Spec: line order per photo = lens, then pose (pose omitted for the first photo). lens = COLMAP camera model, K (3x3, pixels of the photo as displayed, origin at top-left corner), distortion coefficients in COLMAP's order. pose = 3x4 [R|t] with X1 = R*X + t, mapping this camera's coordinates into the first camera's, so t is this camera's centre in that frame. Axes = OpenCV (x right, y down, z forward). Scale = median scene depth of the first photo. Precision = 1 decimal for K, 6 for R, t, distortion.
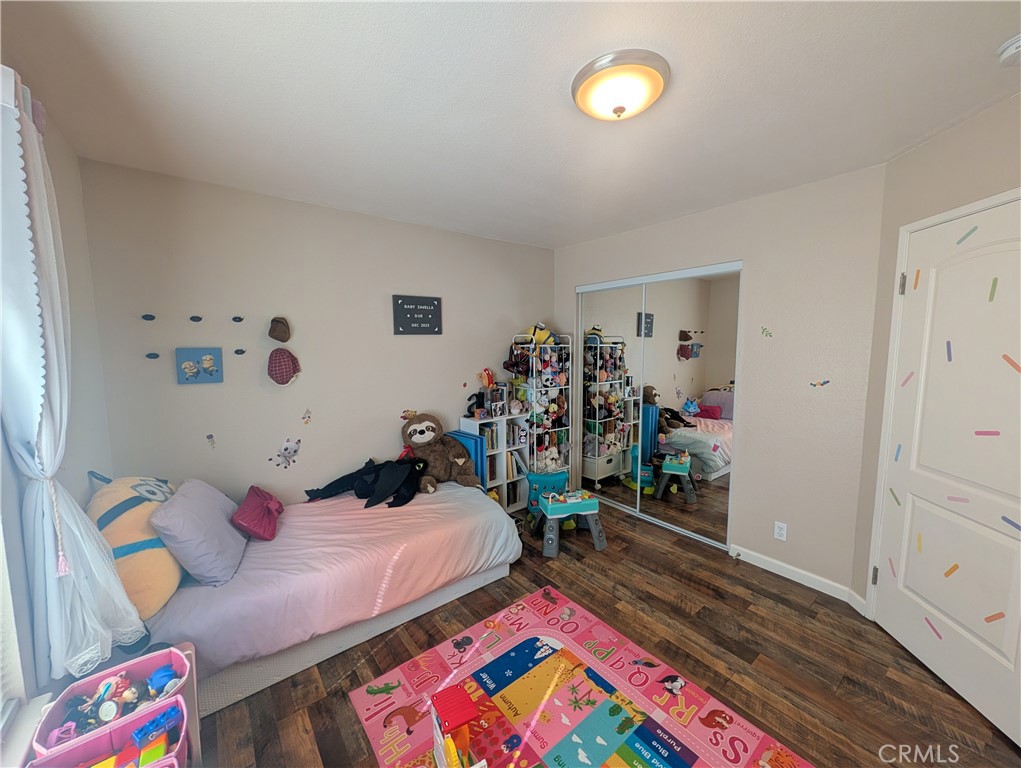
lens RADIAL K [[391.5, 0, 510.5], [0, 391.5, 384.0], [0, 0, 1]] dist [-0.001316, -0.000059]
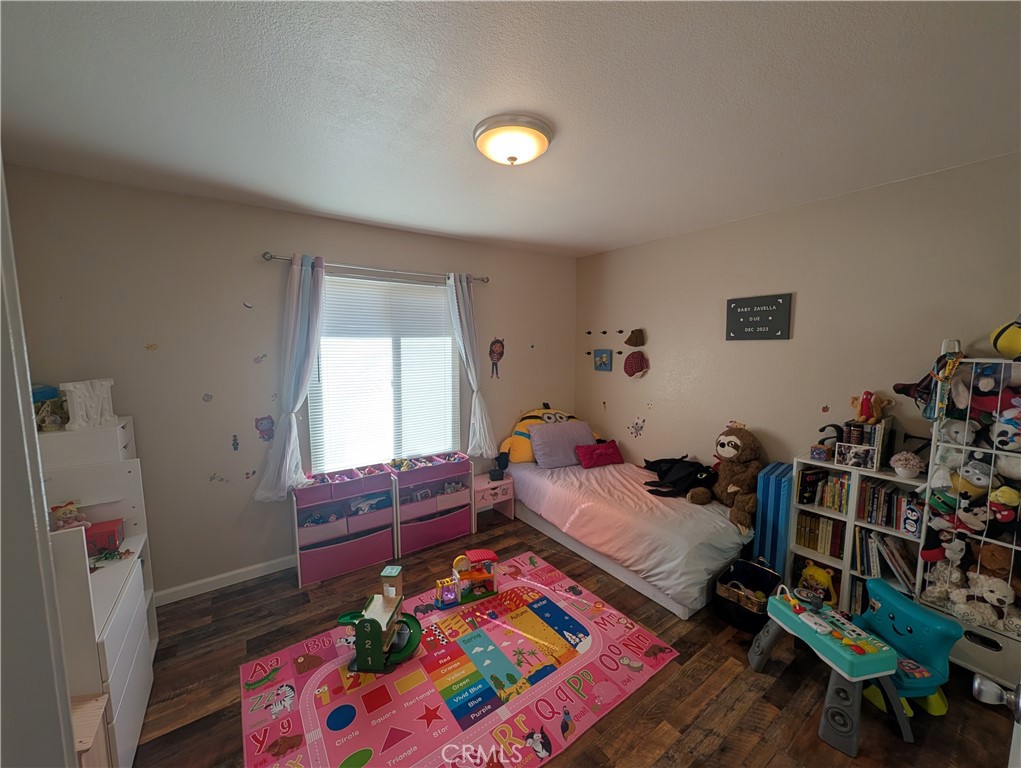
lens RADIAL K [[391.5, 0, 510.5], [0, 391.5, 384.0], [0, 0, 1]] dist [-0.001316, -0.000059]
pose [[-0.050495, 0.111519, -0.992479, 0.924603], [-0.101690, 0.988008, 0.116191, -0.101352], [0.993534, 0.106792, -0.038549, 0.675717]]
